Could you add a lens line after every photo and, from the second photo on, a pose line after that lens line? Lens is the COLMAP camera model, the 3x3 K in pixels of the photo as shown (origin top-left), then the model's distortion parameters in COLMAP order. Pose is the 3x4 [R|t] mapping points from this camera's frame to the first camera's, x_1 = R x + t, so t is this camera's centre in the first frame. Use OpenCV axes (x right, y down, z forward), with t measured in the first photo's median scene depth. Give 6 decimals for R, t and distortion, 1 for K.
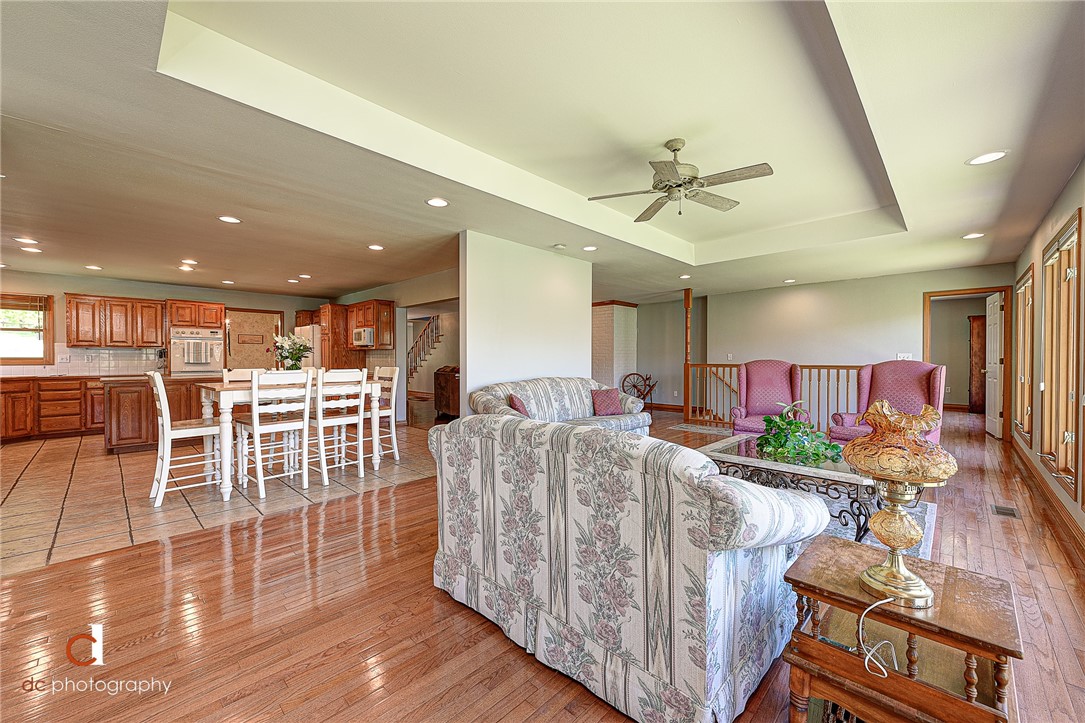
lens RADIAL K [[425.1, 0, 542.2], [0, 425.1, 364.8], [0, 0, 1]] dist [-0.000308, -0.001442]
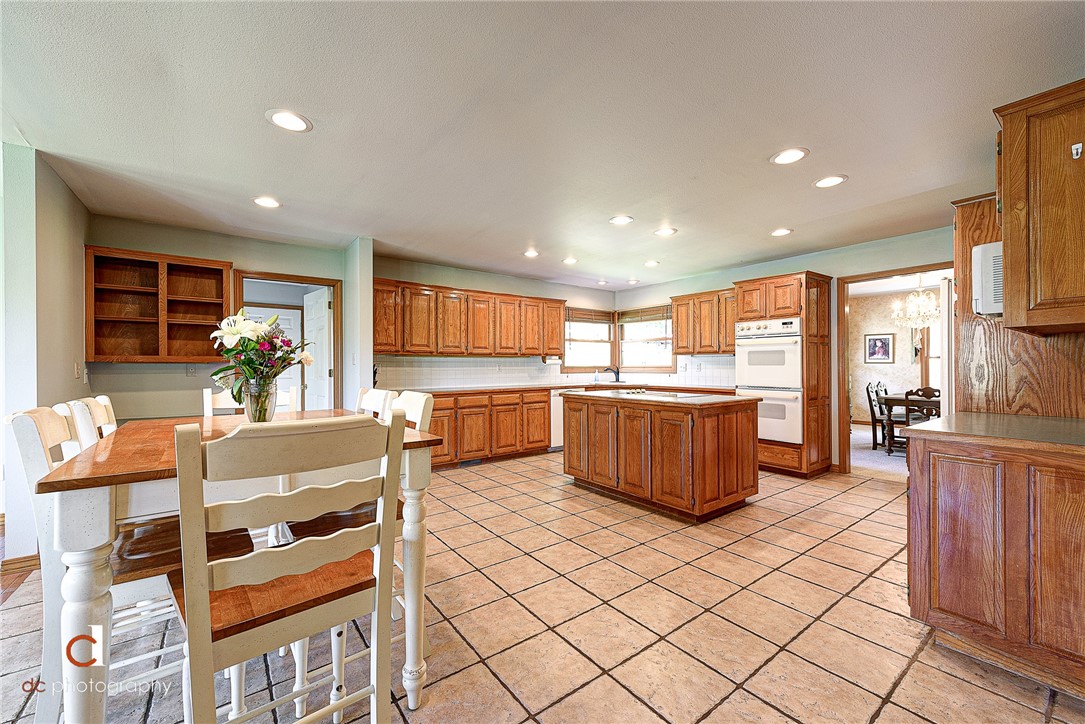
lens RADIAL K [[425.1, 0, 541.7], [0, 425.1, 366.0], [0, 0, 1]] dist [-0.000308, -0.001442]
pose [[-0.159579, -0.000687, -0.987185, -0.135559], [-0.002460, 0.999997, -0.000298, -0.016580], [0.987182, 0.002381, -0.159580, 0.855344]]
